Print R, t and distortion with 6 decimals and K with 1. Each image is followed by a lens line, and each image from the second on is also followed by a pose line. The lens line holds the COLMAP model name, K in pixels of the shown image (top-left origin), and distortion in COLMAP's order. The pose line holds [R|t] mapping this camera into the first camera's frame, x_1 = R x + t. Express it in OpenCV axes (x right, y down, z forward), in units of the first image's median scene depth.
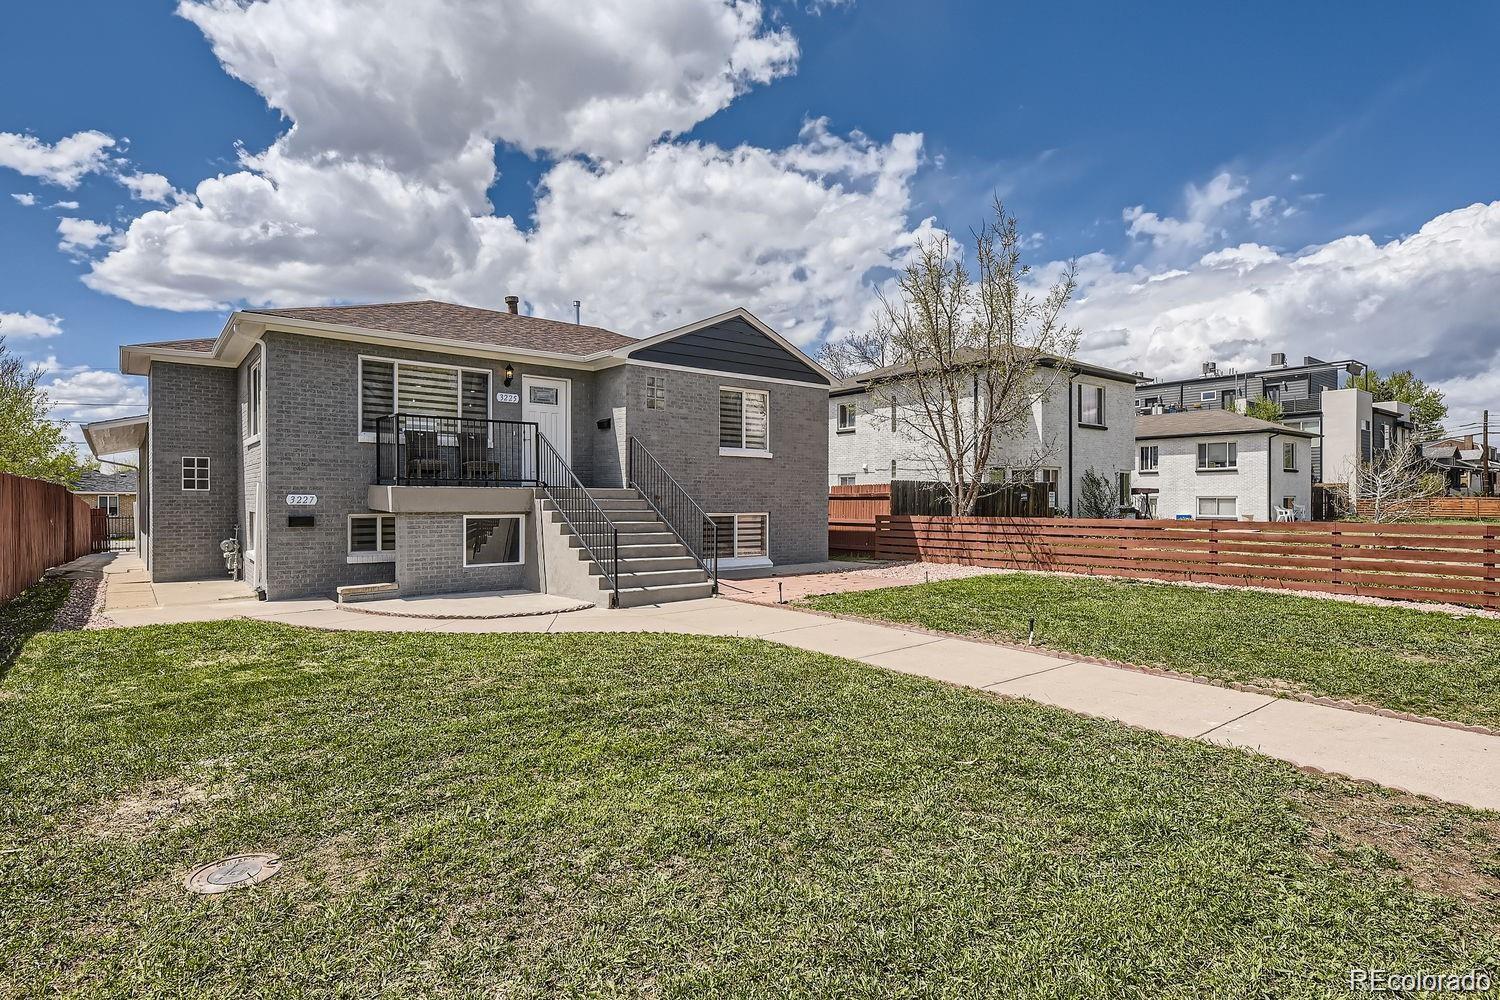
lens RADIAL K [[764.7, 0, 756.9], [0, 764.7, 513.4], [0, 0, 1]] dist [0.011983, -0.000336]
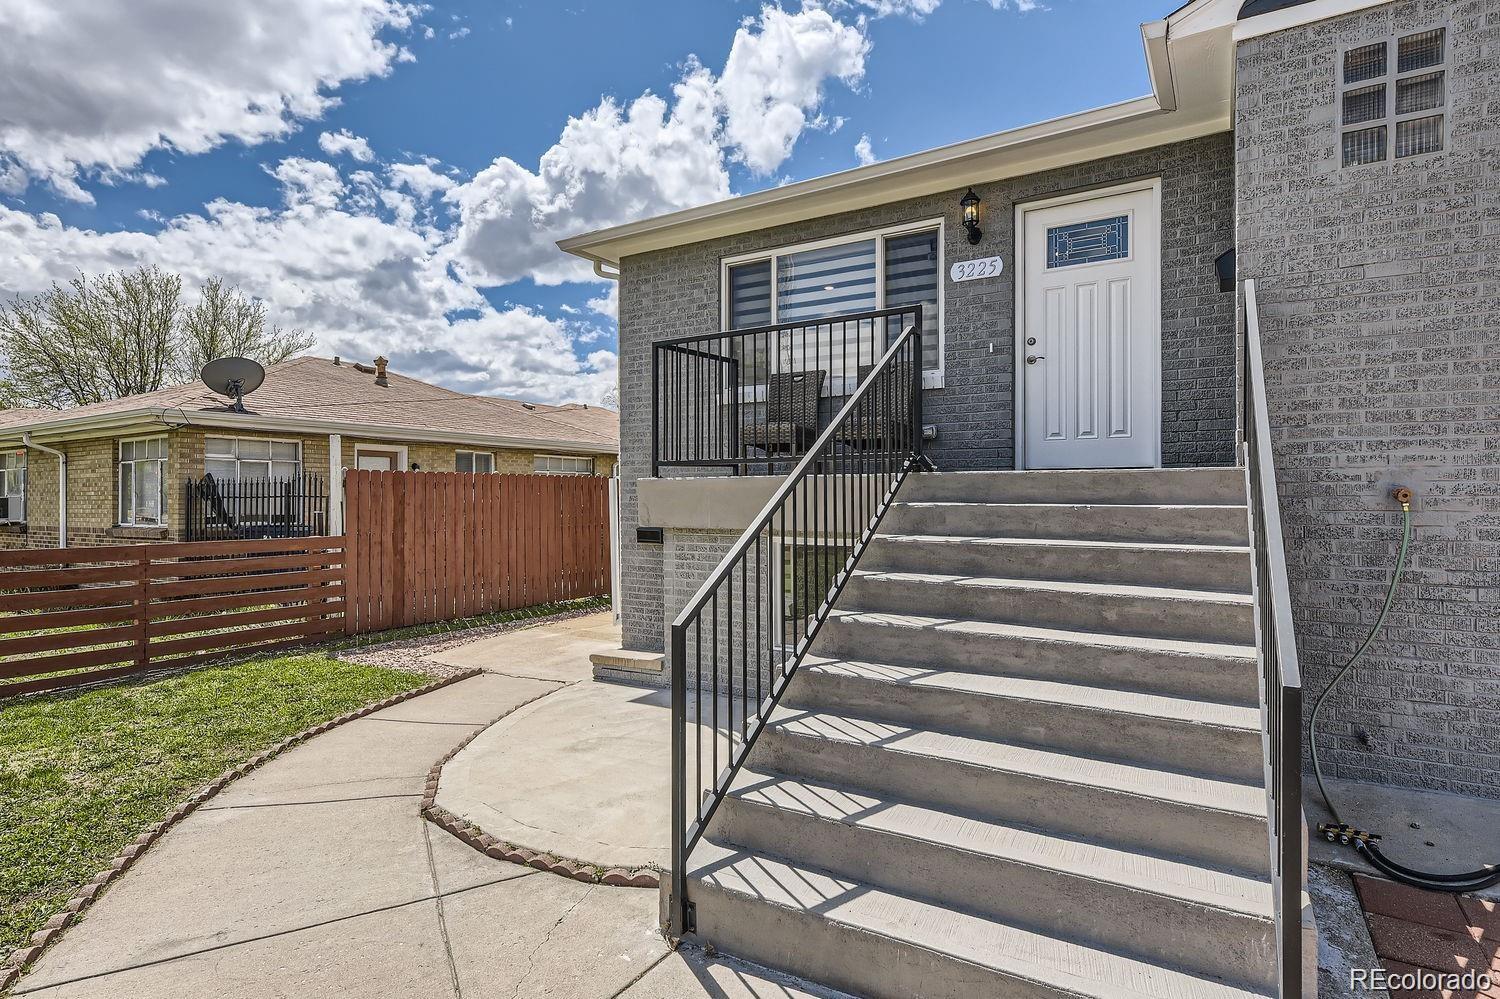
lens RADIAL K [[764.7, 0, 757.0], [0, 764.7, 492.0], [0, 0, 1]] dist [0.011983, -0.000336]
pose [[0.327436, -0.007726, -0.944842, 0.041666], [-0.013426, 0.999828, -0.012828, -0.014491], [0.944778, 0.016886, 0.327276, 0.659396]]
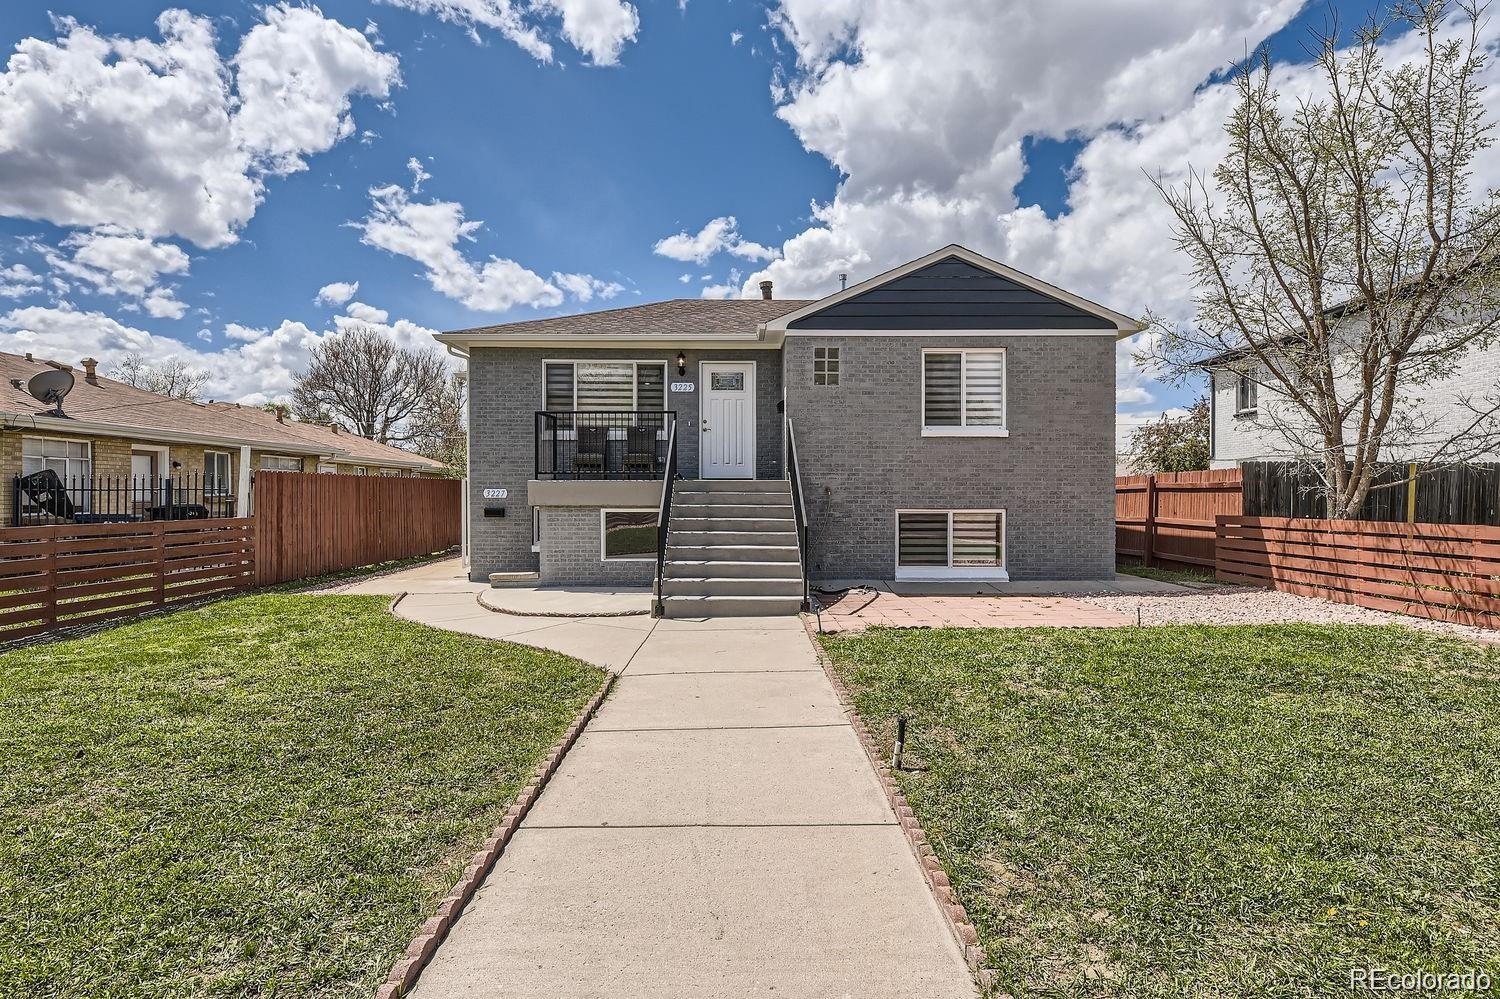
lens RADIAL K [[764.7, 0, 748.7], [0, 764.7, 486.4], [0, 0, 1]] dist [0.011983, -0.000336]
pose [[0.783485, -0.007995, -0.621359, 0.299934], [-0.008990, 0.999667, -0.024199, -0.003216], [0.621346, 0.024546, 0.783152, 0.268493]]
